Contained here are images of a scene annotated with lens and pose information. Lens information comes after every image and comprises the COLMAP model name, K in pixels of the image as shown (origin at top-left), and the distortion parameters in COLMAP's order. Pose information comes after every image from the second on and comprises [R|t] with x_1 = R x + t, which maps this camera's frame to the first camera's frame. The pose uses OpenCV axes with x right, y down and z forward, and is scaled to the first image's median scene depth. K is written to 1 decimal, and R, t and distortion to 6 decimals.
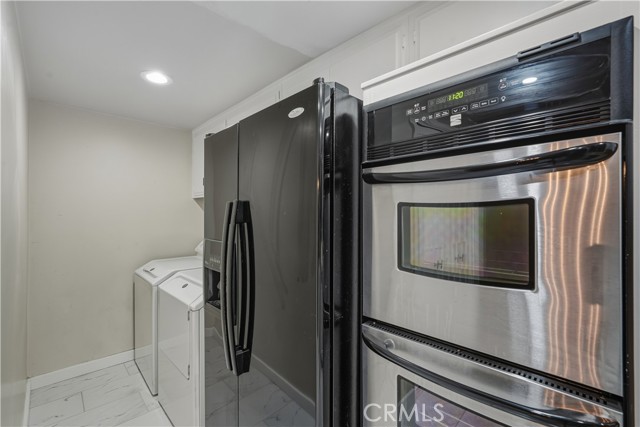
lens RADIAL K [[285.7, 0, 320.0], [0, 285.7, 213.5], [0, 0, 1]] dist [-0.002372, -0.000399]
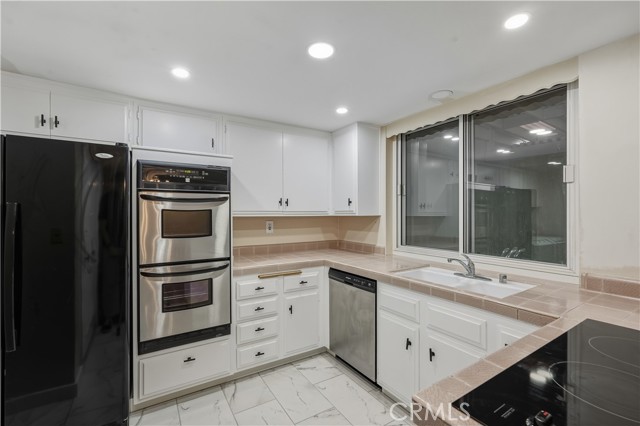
lens RADIAL K [[285.7, 0, 320.0], [0, 285.7, 213.0], [0, 0, 1]] dist [-0.002372, -0.000399]
pose [[0.199215, -0.002801, 0.979952, -1.676028], [-0.007749, 0.999960, 0.004433, -0.027897], [-0.979925, -0.008476, 0.199186, -0.681619]]
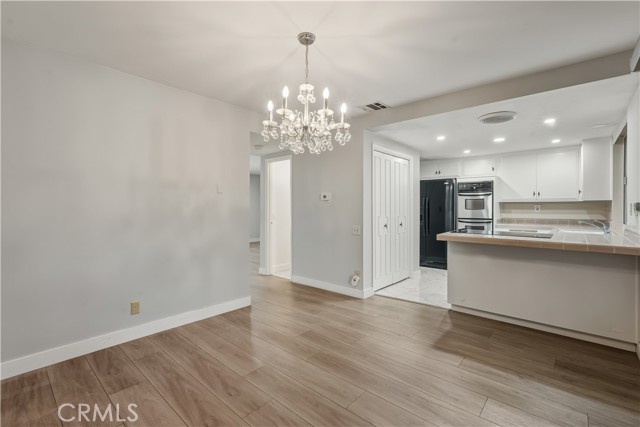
lens RADIAL K [[285.7, 0, 320.0], [0, 285.7, 213.5], [0, 0, 1]] dist [-0.002372, -0.000399]
pose [[0.997301, -0.003099, 0.073359, -3.637986], [0.000649, 0.999442, 0.033398, 0.083904], [-0.073421, -0.033260, 0.996746, -5.735283]]
